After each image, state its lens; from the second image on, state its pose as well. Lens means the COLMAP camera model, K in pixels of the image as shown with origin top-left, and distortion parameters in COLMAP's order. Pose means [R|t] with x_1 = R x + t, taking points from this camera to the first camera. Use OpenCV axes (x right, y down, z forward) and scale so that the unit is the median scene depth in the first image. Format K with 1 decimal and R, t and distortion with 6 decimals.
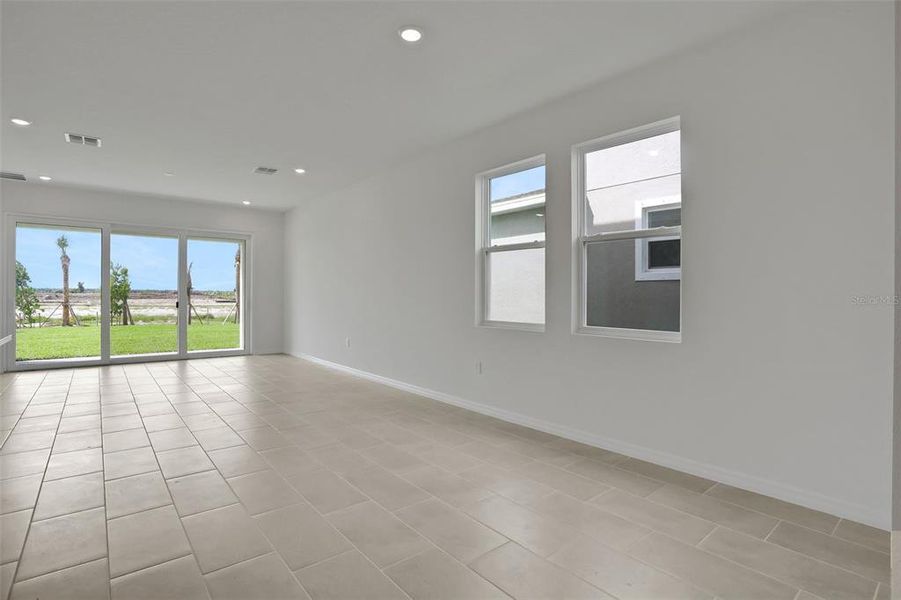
lens RADIAL K [[438.4, 0, 450.5], [0, 438.4, 300.0], [0, 0, 1]] dist [-0.077922, 0.000053]
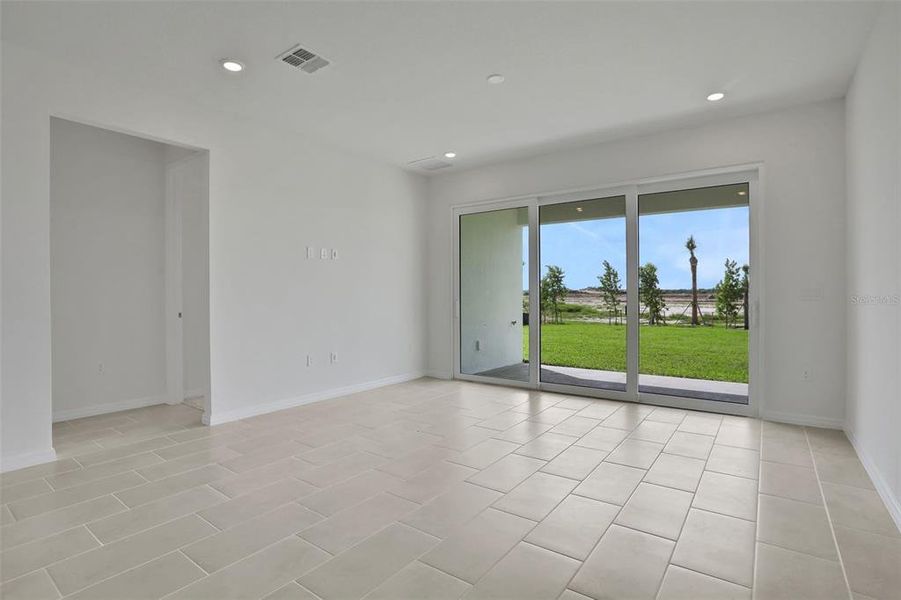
lens RADIAL K [[438.4, 0, 450.5], [0, 438.4, 300.0], [0, 0, 1]] dist [-0.077922, 0.000053]
pose [[0.233574, 0.005789, -0.972322, -0.028136], [-0.004767, 0.999977, 0.004809, -0.001902], [0.972327, 0.003512, 0.233597, 0.164978]]
